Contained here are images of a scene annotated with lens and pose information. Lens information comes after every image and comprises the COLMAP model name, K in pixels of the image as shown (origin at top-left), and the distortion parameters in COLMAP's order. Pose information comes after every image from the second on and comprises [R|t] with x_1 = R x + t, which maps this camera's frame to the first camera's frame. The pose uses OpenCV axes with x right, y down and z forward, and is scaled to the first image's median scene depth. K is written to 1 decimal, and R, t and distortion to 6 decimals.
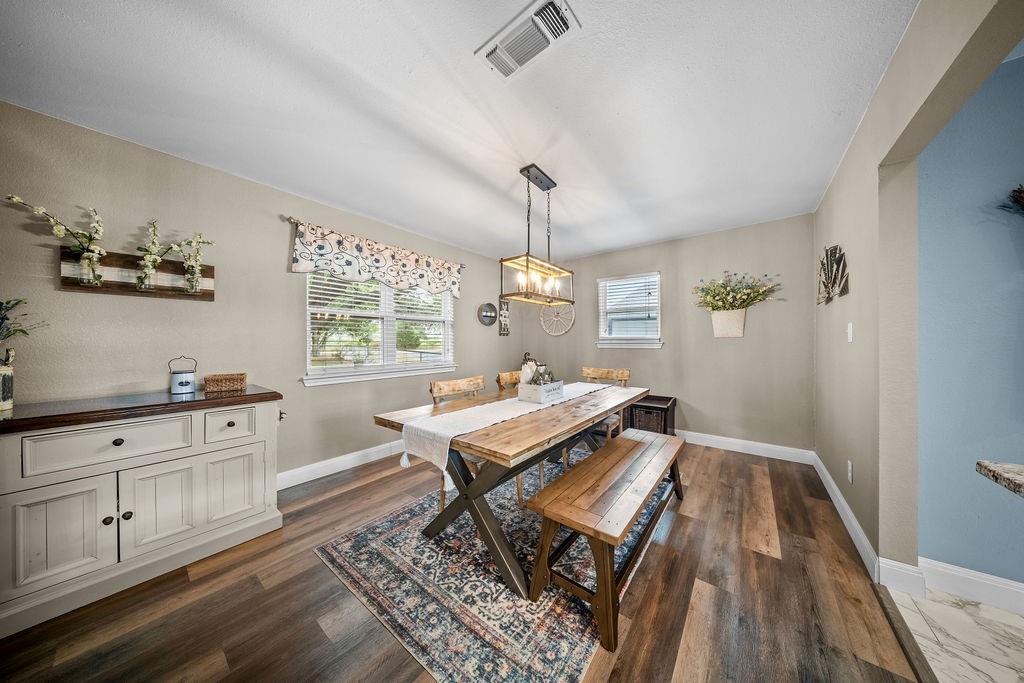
lens RADIAL K [[299.4, 0, 513.9], [0, 299.4, 342.8], [0, 0, 1]] dist [0.006972, -0.003072]
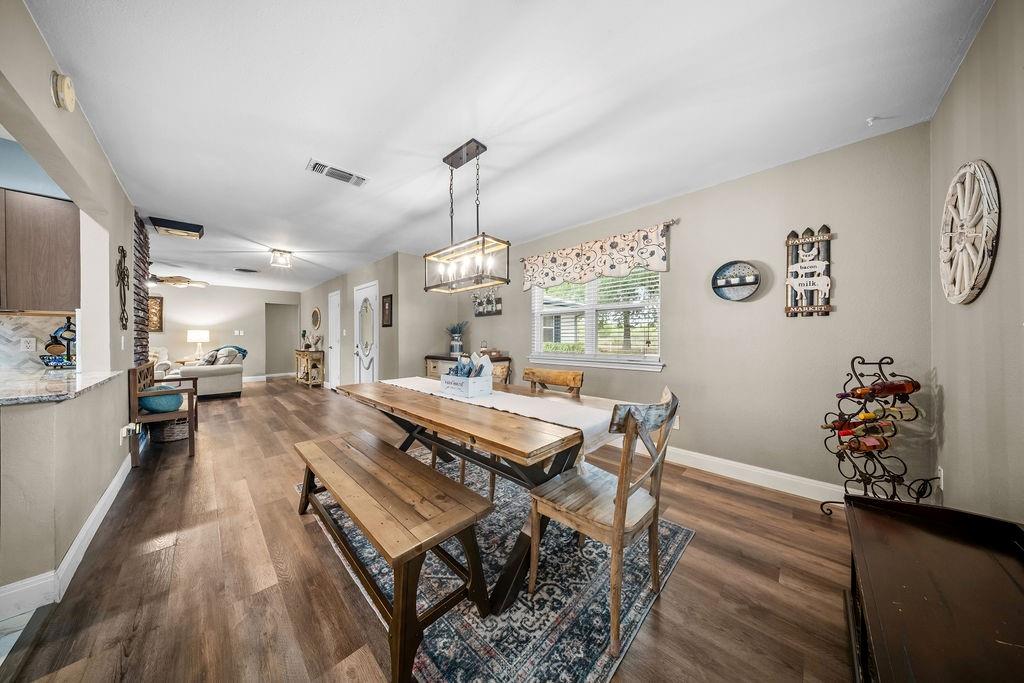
lens RADIAL K [[289.7, 0, 510.5], [0, 289.7, 339.2], [0, 0, 1]] dist [-0.007611, 0.000042]
pose [[-0.084053, 0.007513, -0.996433, 0.950890], [0.004991, 0.999962, 0.007118, 0.015944], [0.996449, -0.004375, -0.084088, 1.197973]]
